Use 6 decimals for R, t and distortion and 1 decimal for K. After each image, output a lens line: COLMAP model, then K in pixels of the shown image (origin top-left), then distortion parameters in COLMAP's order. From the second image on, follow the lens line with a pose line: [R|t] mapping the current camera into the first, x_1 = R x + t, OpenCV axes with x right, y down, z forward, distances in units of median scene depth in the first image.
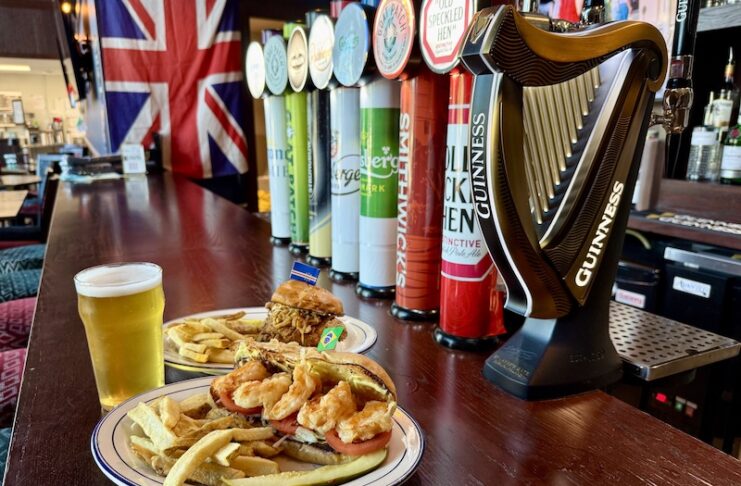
lens RADIAL K [[504.8, 0, 370.5], [0, 504.8, 243.0], [0, 0, 1]] dist [-0.002759, -0.001217]
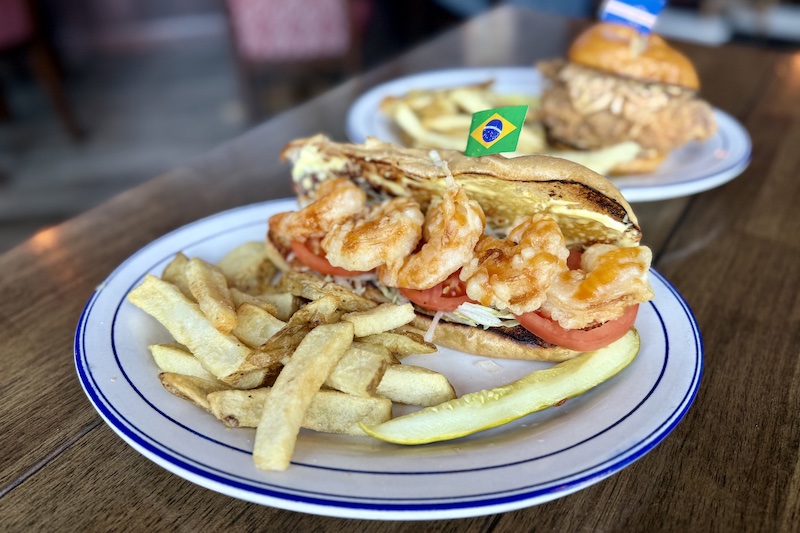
lens RADIAL K [[536.6, 0, 400.0], [0, 536.6, 266.5], [0, 0, 1]] dist [0.002317, 0.000106]
pose [[0.995977, -0.063107, 0.063623, -0.251675], [0.030027, 0.903955, 0.426572, 0.088908], [-0.084432, -0.422946, 0.902213, 0.523385]]
